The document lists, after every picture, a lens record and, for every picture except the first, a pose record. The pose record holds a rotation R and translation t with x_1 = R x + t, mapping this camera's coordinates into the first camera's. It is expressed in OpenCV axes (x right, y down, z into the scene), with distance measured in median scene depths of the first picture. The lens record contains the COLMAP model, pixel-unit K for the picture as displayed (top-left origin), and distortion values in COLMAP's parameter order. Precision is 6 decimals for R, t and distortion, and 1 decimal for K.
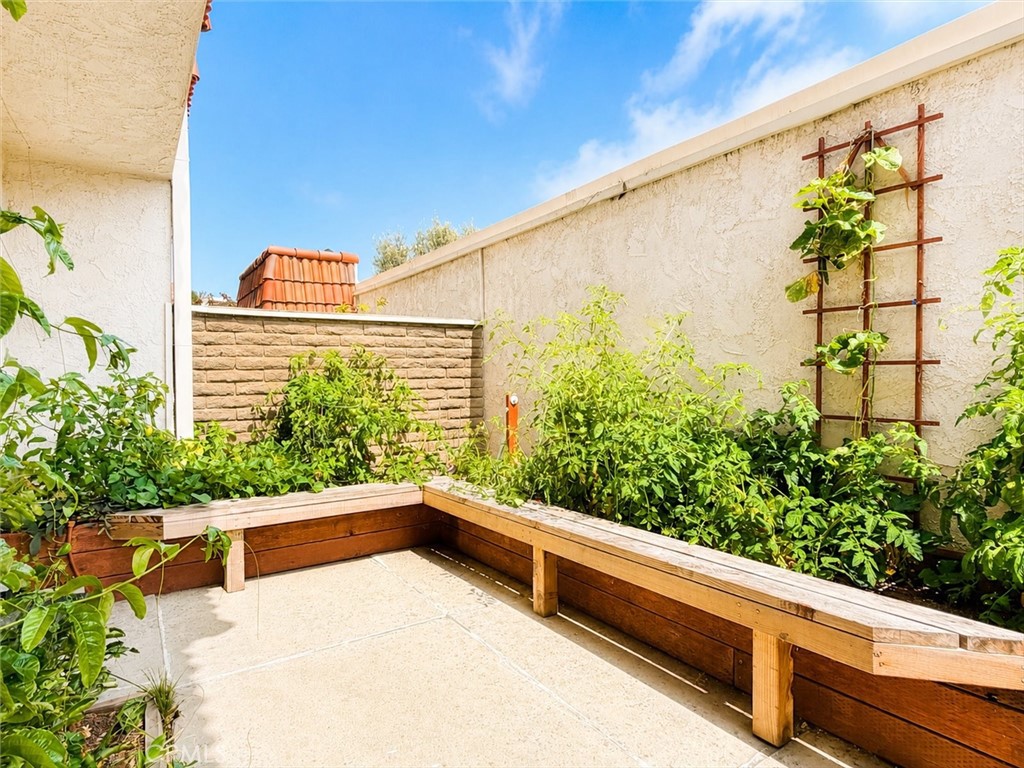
lens RADIAL K [[571.0, 0, 512.0], [0, 571.0, 384.0], [0, 0, 1]] dist [0.002886, 0.000819]
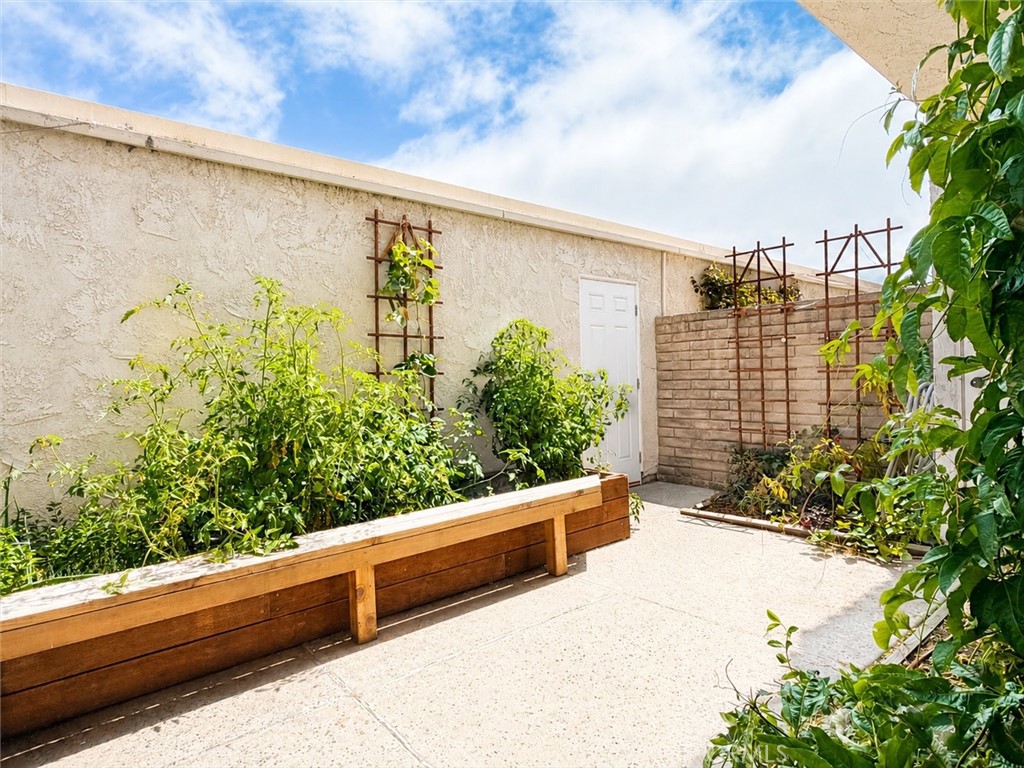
lens RADIAL K [[575.7, 0, 513.2], [0, 575.7, 381.1], [0, 0, 1]] dist [0.000319, -0.000558]
pose [[-0.104041, 0.008261, 0.994539, -0.784915], [0.037391, 0.999291, -0.004389, 0.001470], [-0.993870, 0.036731, -0.104276, 0.747731]]
